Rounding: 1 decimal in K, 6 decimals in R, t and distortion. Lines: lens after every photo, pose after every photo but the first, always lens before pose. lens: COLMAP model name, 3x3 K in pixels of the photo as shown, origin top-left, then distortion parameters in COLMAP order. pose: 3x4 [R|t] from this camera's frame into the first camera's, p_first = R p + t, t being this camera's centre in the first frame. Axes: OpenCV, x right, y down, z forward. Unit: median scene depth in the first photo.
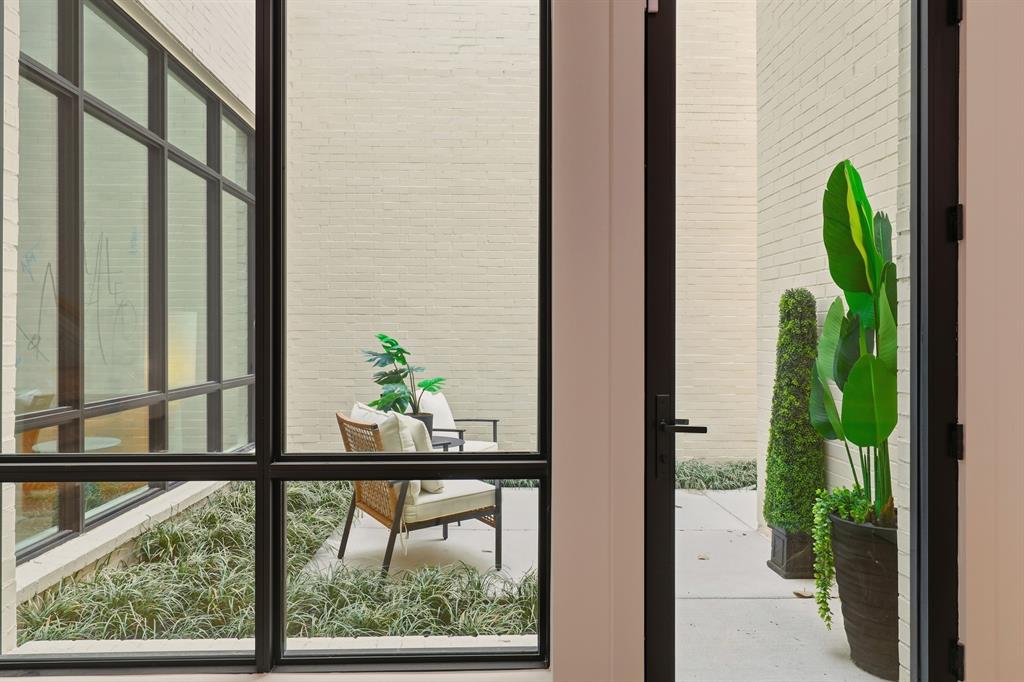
lens RADIAL K [[613.0, 0, 512.0], [0, 613.0, 341.0], [0, 0, 1]] dist [0.002804, 0.000514]
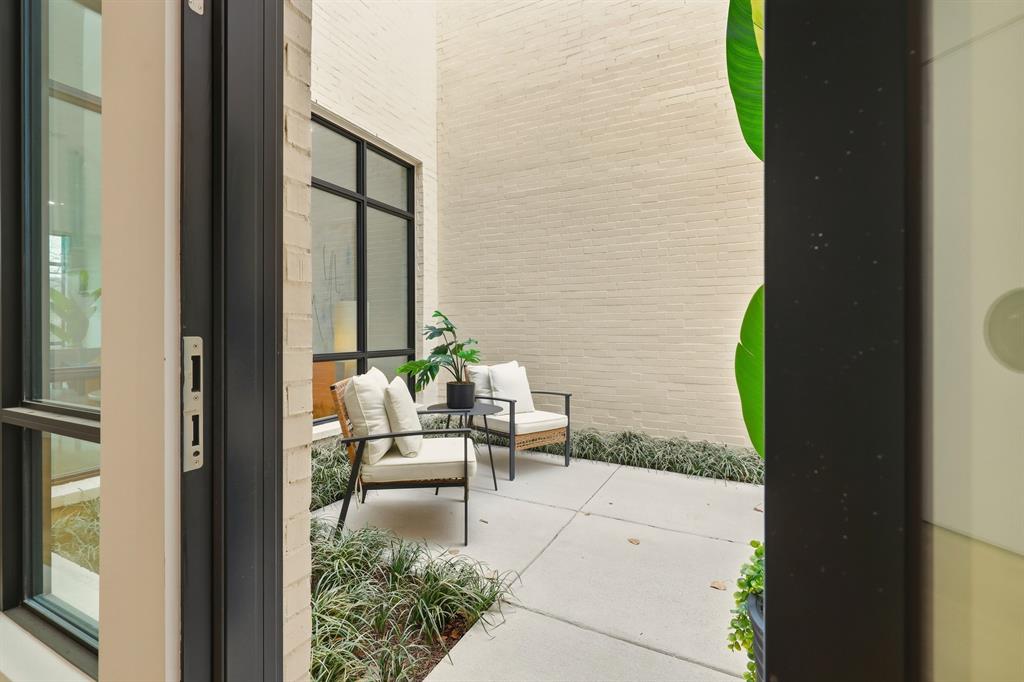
lens RADIAL K [[454.2, 0, 511.0], [0, 454.2, 334.6], [0, 0, 1]] dist [-0.000715, -0.000020]
pose [[0.876217, 0.001463, -0.481914, 0.225589], [-0.001905, 0.999998, -0.000427, 0.023129], [0.481912, 0.001293, 0.876218, 0.233493]]
